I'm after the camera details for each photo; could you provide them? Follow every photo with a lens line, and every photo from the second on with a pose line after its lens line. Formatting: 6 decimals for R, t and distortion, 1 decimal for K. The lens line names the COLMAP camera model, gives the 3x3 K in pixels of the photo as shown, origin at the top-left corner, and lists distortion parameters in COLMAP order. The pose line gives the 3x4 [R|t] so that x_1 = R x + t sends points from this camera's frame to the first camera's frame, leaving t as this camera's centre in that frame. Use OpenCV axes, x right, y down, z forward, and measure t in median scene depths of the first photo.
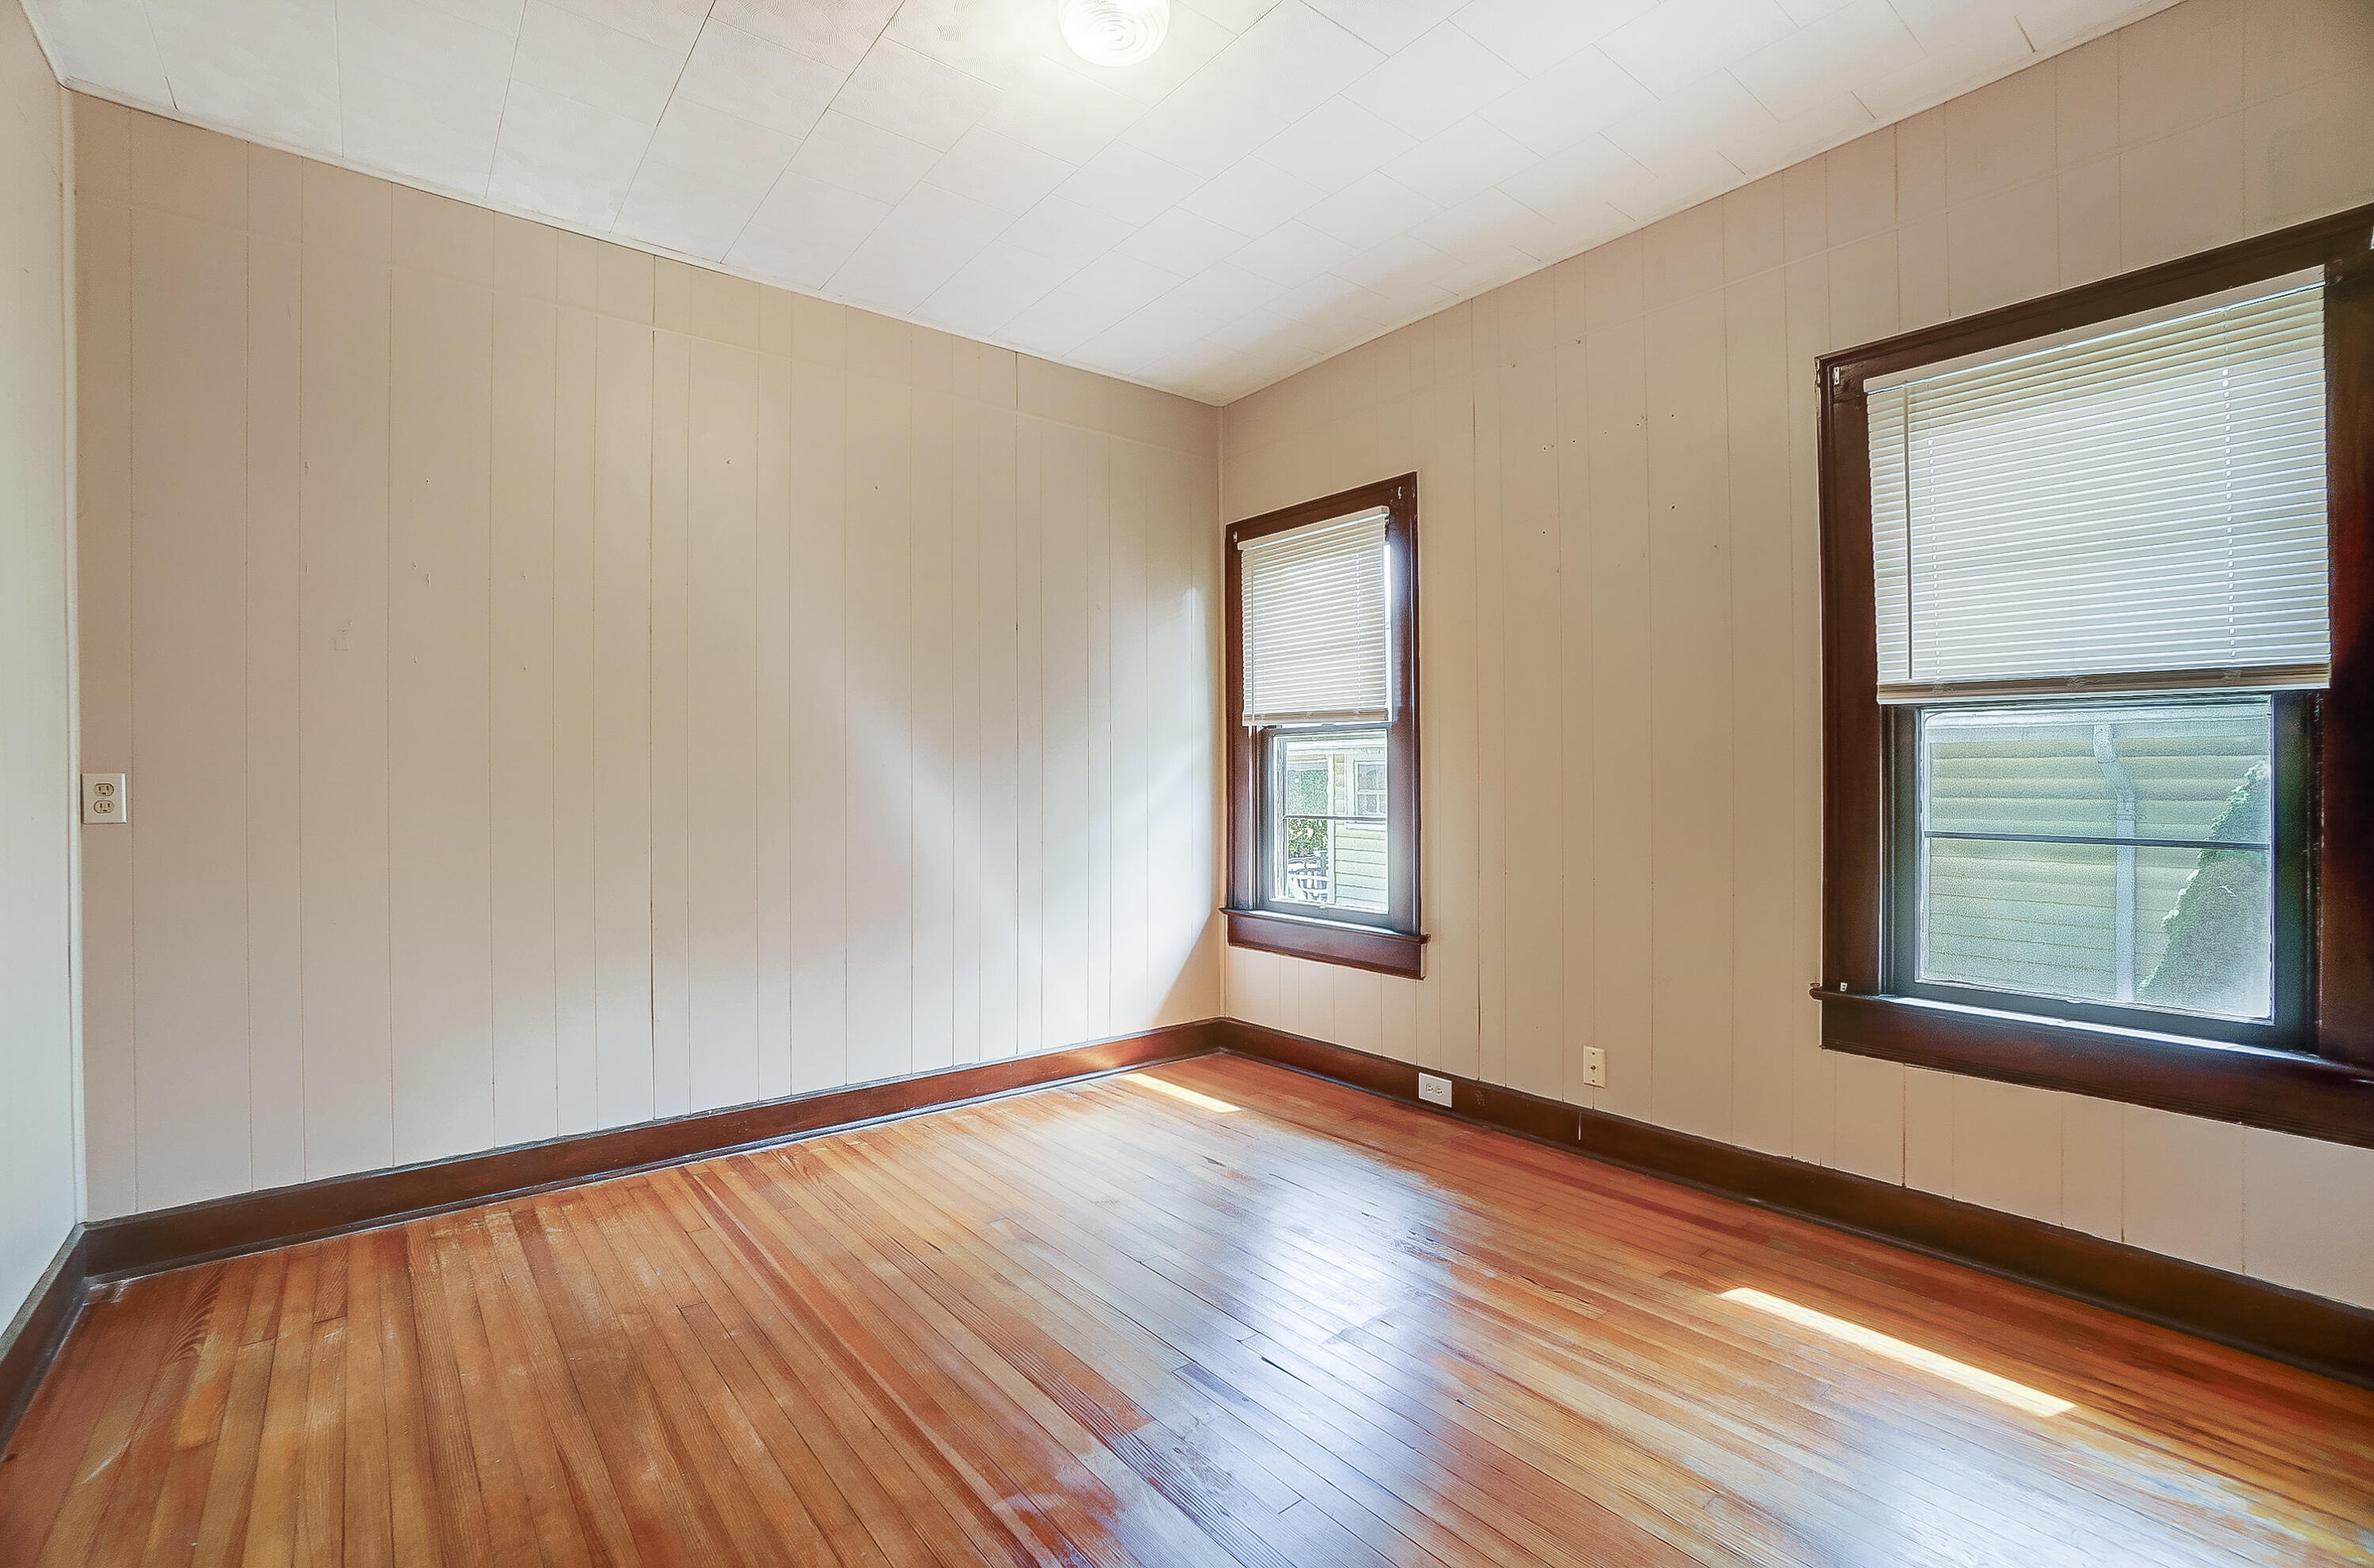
lens RADIAL K [[1086.7, 0, 1360.1], [0, 1086.7, 792.2], [0, 0, 1]] dist [0.048977, 0.000399]
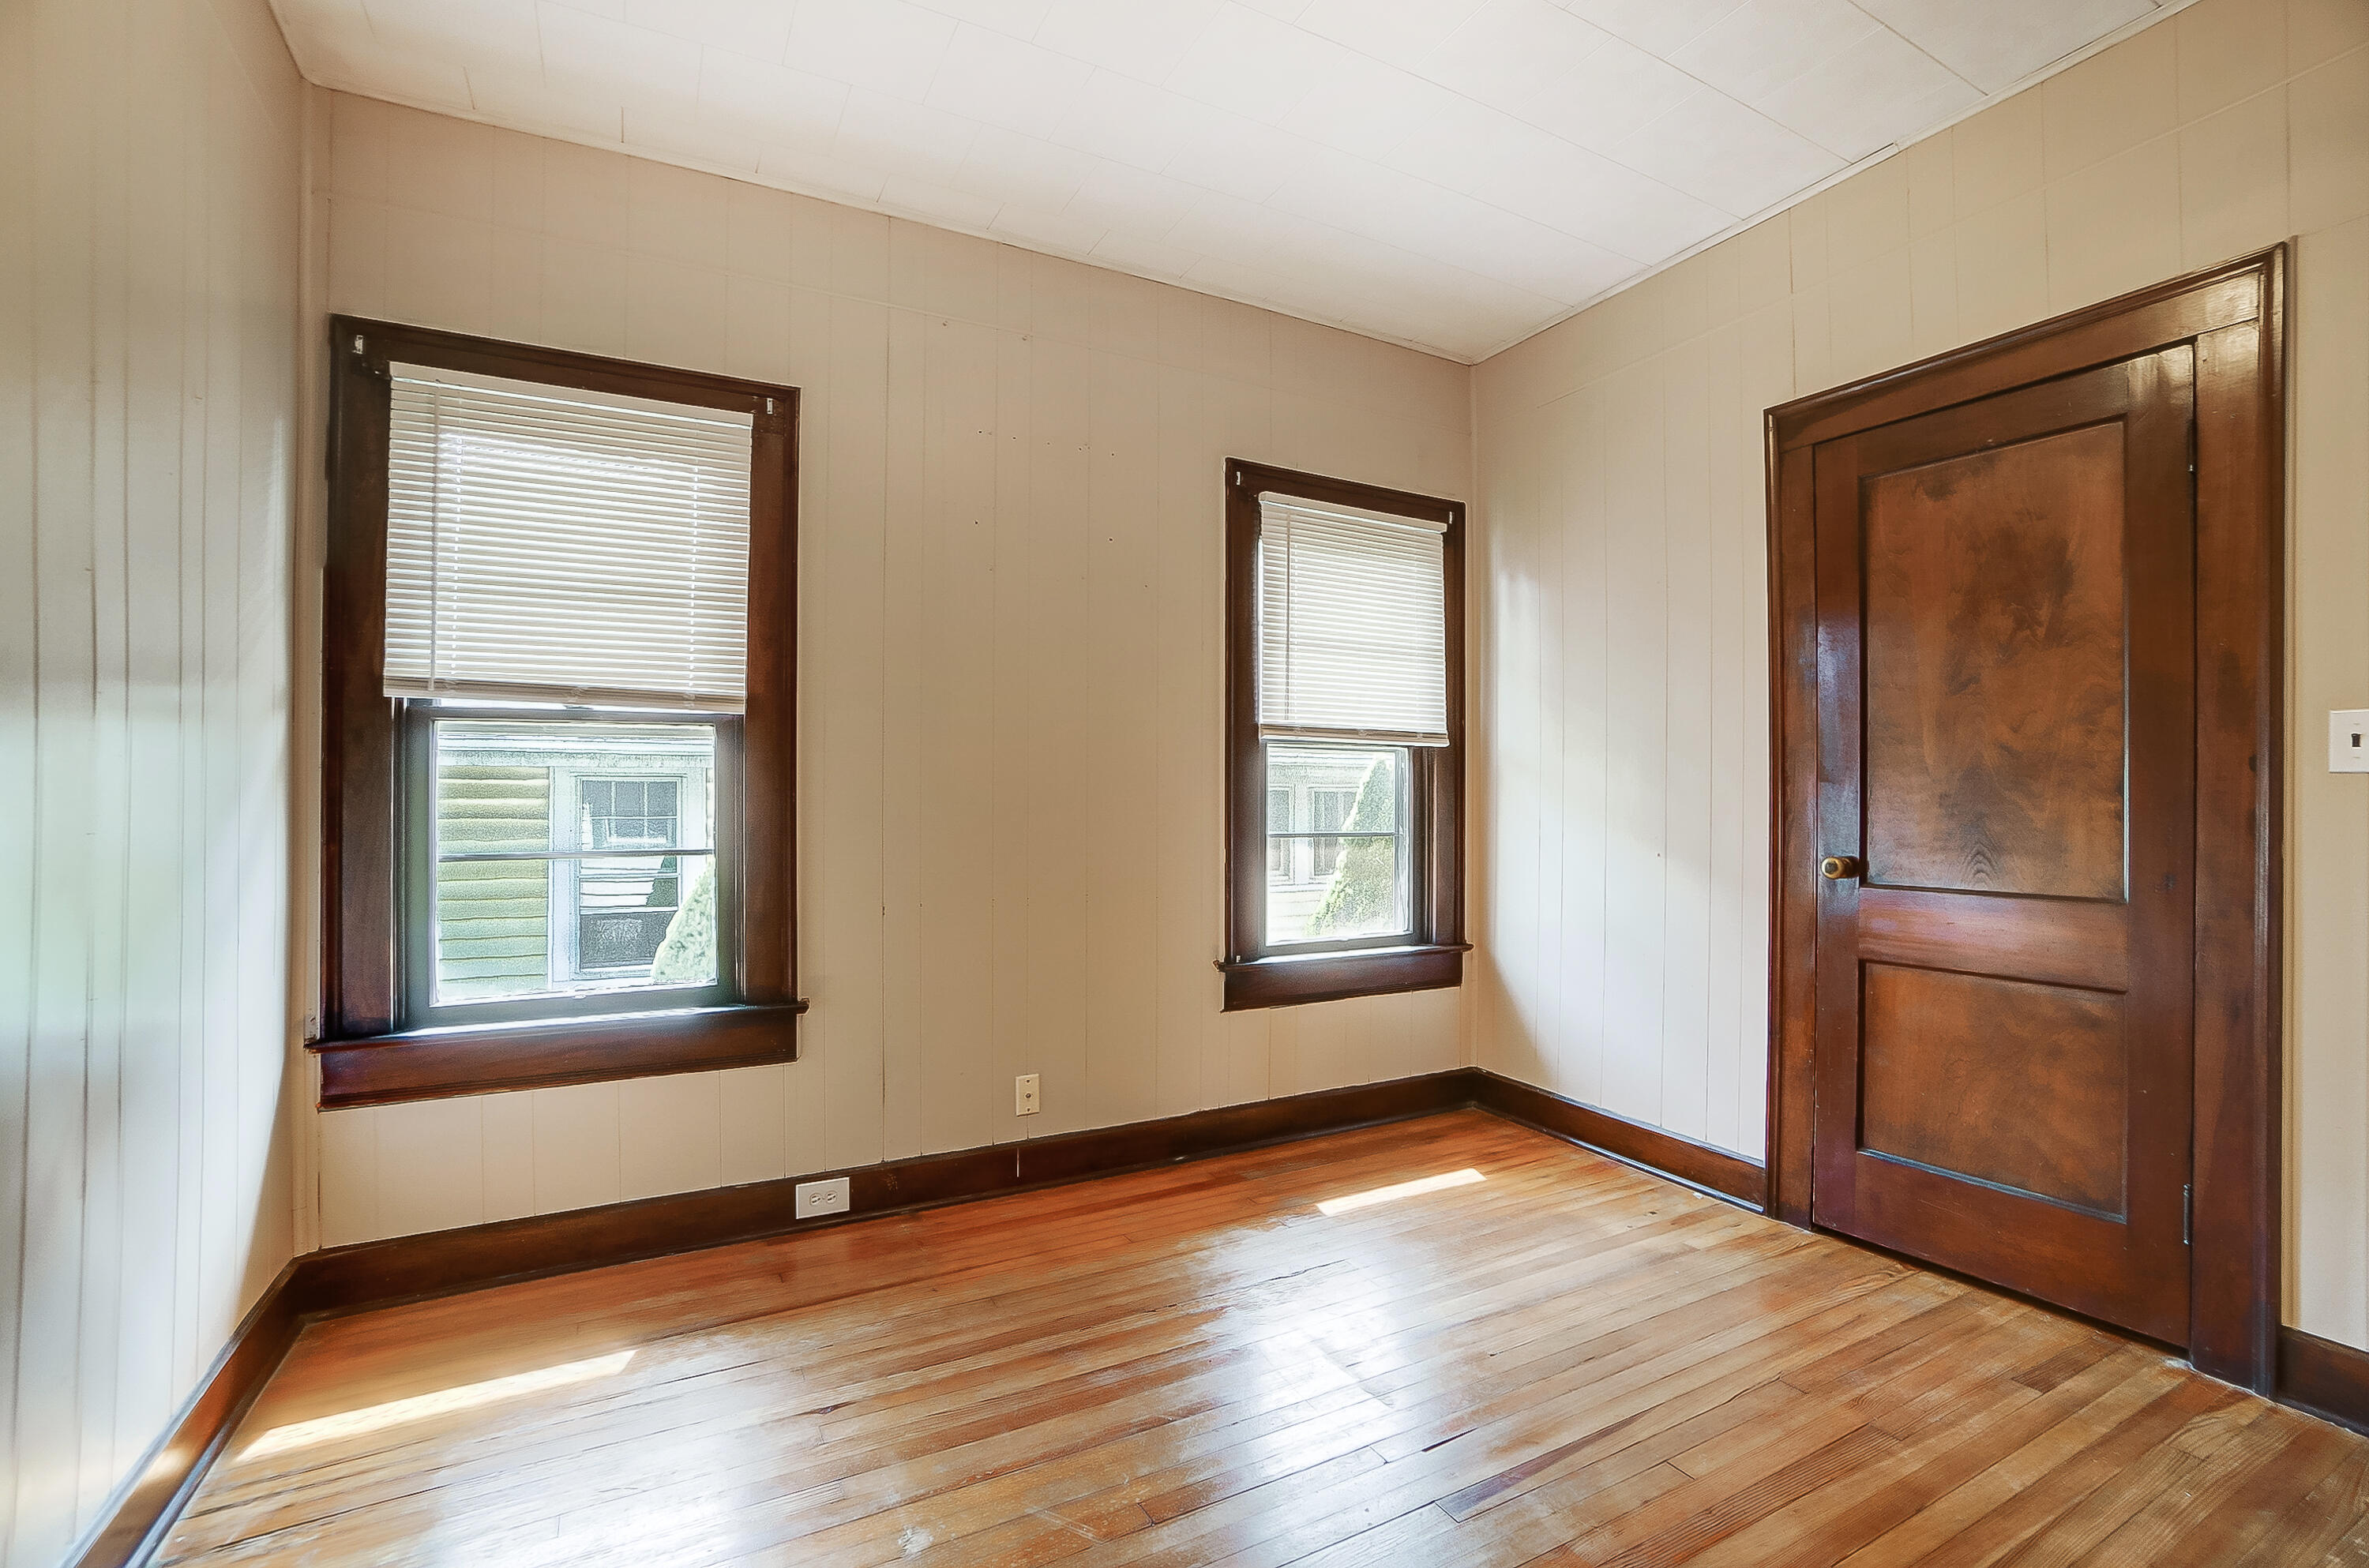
lens RADIAL K [[1041.6, 0, 1184.5], [0, 1041.6, 784.0], [0, 0, 1]] dist [-0.003742, 0.000183]
pose [[0.299380, 0.002924, 0.954129, -0.585705], [0.004593, 0.999979, -0.004506, -0.016000], [-0.954123, 0.005731, 0.299361, 0.562507]]
